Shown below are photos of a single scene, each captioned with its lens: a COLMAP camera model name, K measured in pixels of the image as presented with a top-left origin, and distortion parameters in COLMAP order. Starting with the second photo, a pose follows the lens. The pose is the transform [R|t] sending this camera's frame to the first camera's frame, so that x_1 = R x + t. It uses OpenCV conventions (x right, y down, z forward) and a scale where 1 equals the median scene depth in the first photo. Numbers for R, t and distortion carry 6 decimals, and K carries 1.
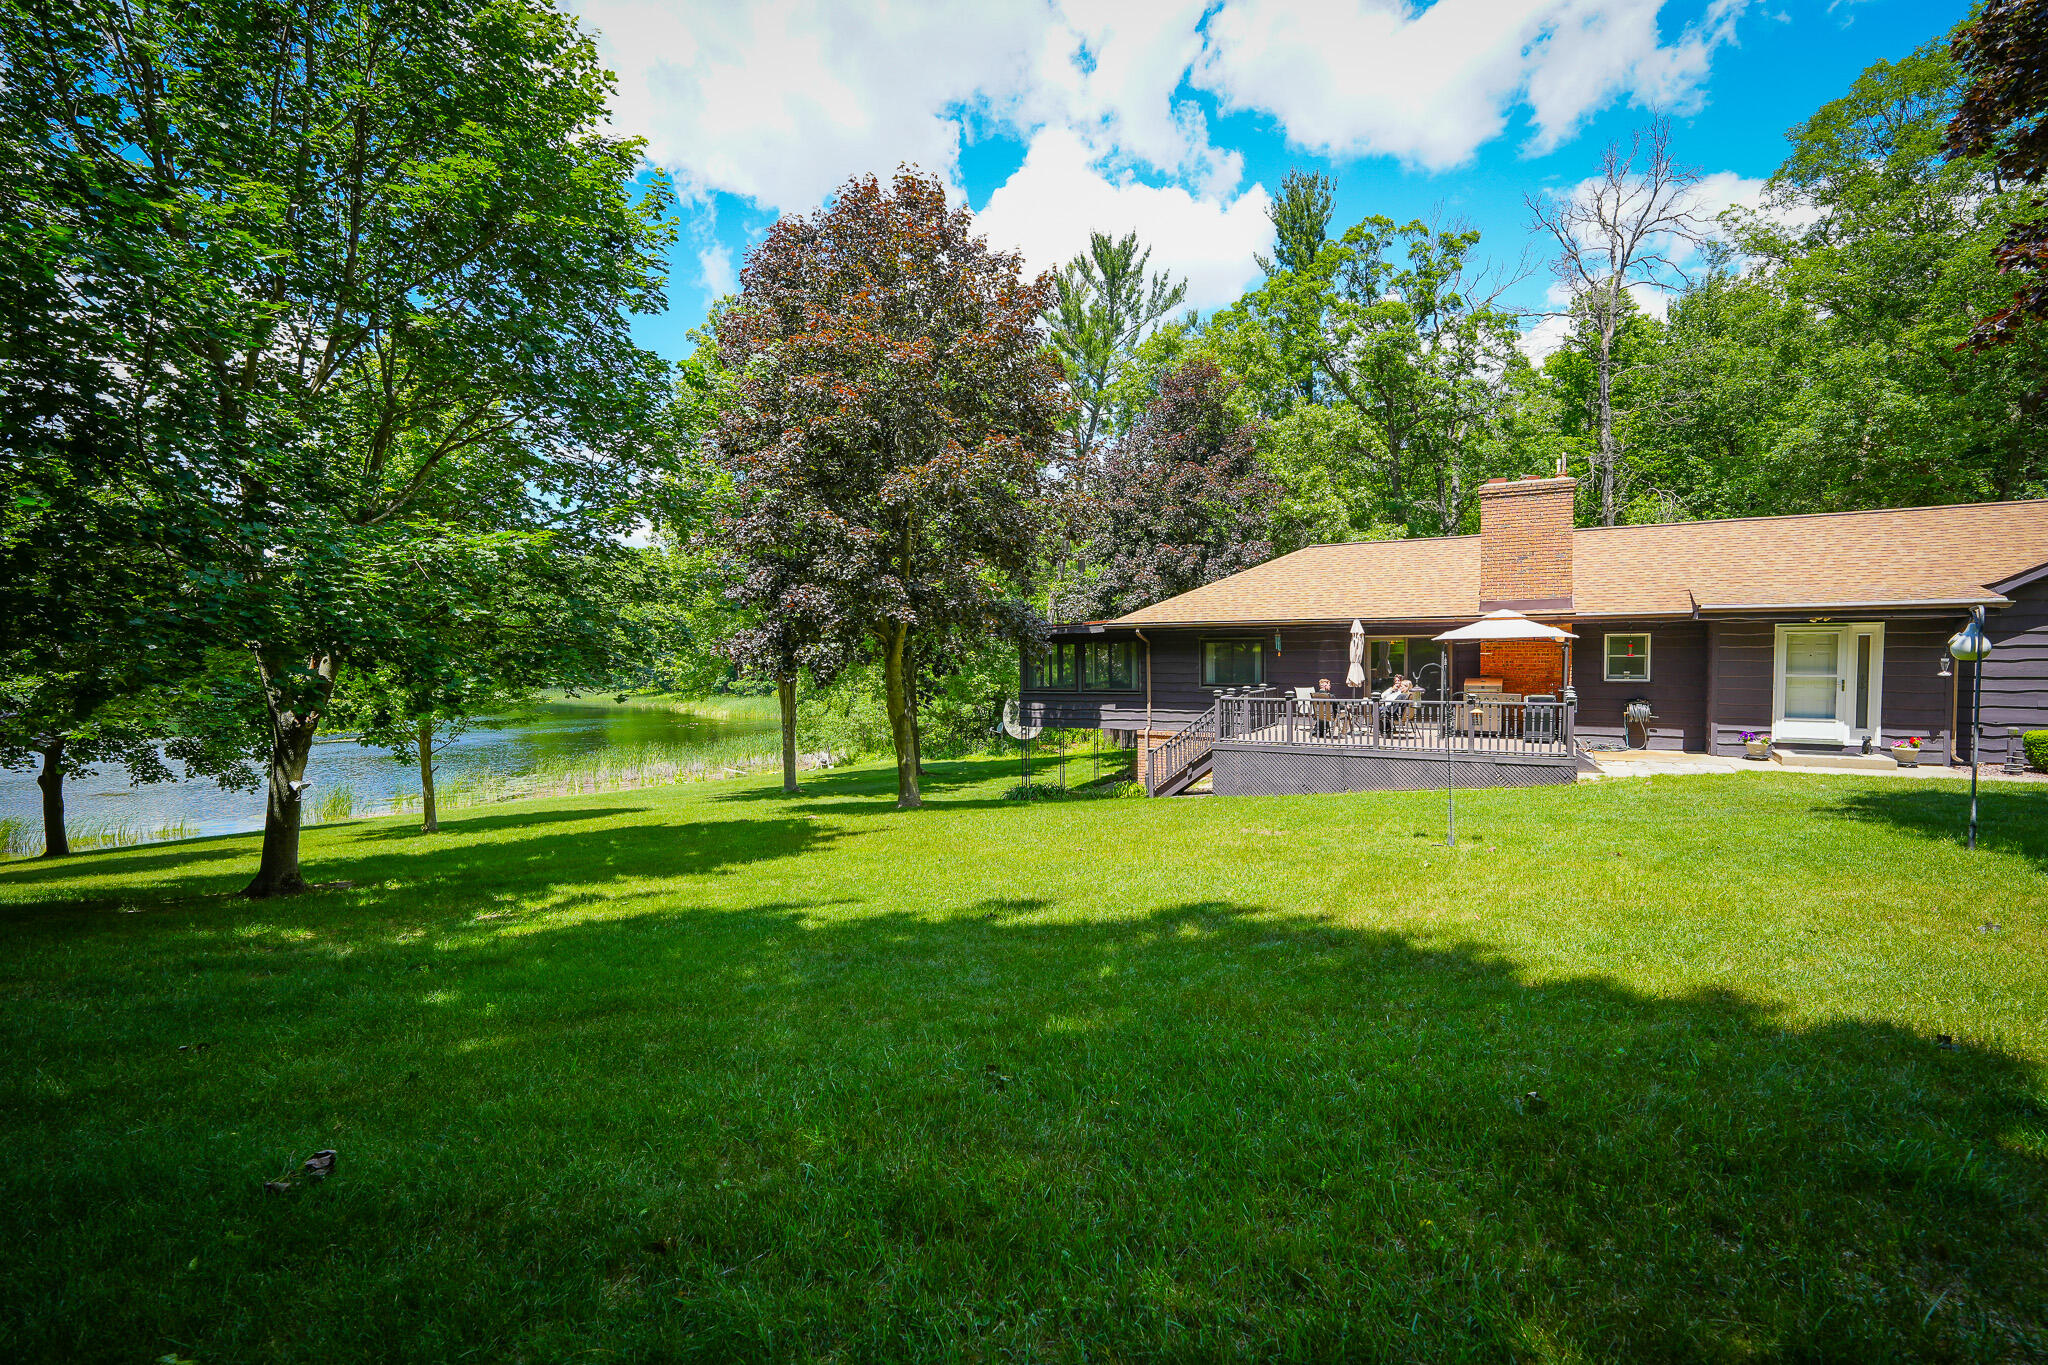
lens RADIAL K [[920.2, 0, 1023.5], [0, 920.2, 696.3], [0, 0, 1]] dist [-0.011985, 0.000144]
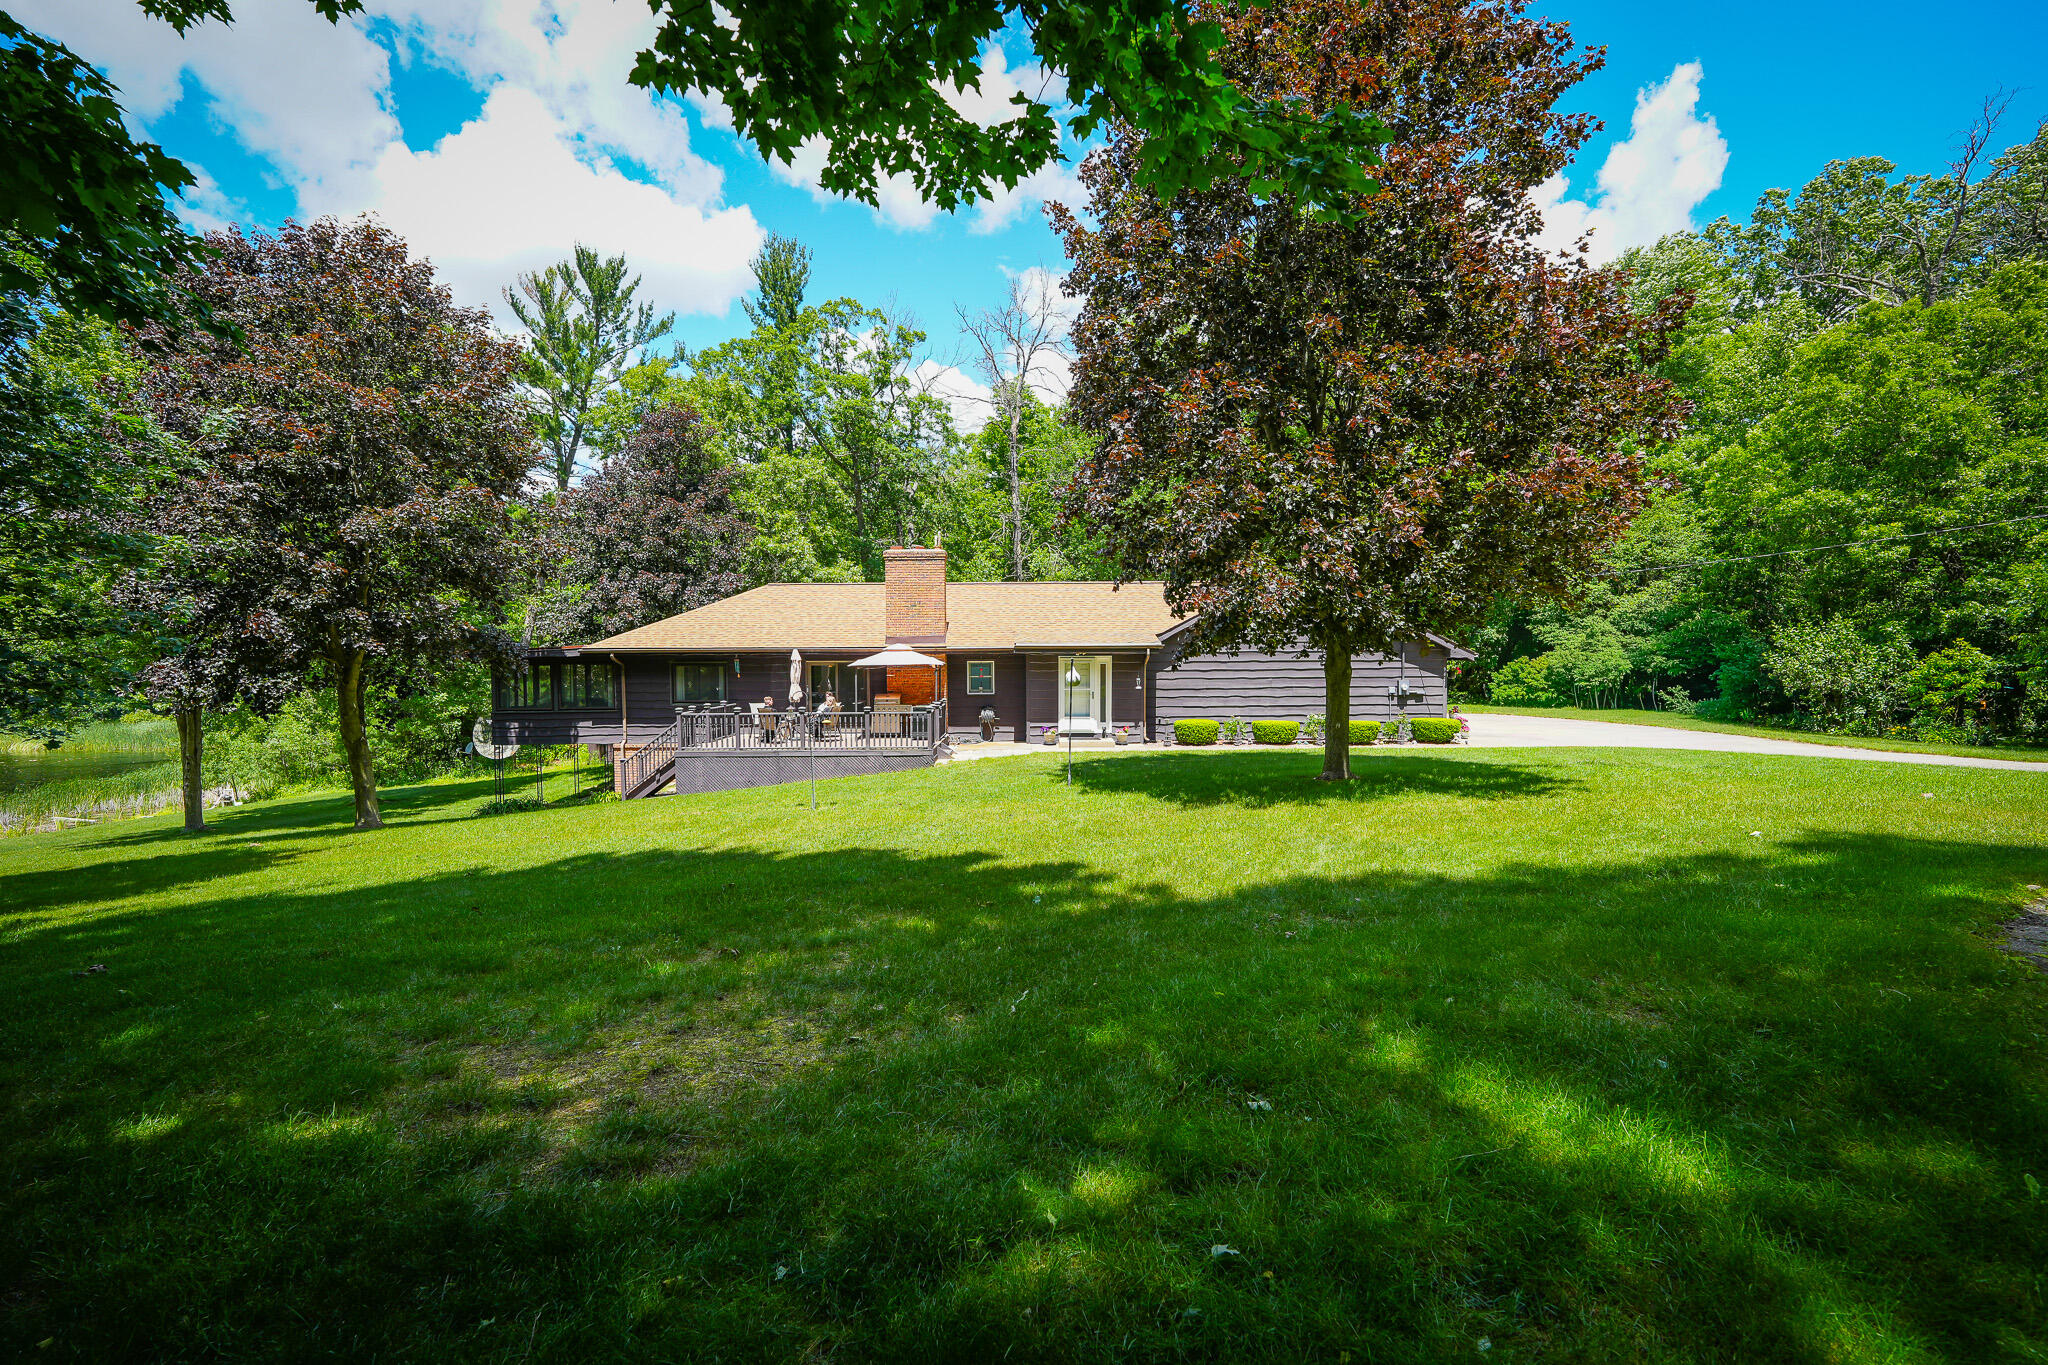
lens RADIAL K [[905.1, 0, 1026.4], [0, 905.1, 675.8], [0, 0, 1]] dist [-0.012671, 0.001812]
pose [[0.863201, -0.006148, 0.504823, 0.003159], [0.023224, 0.999351, -0.027541, -0.003386], [-0.504326, 0.035497, 0.862783, -0.181651]]
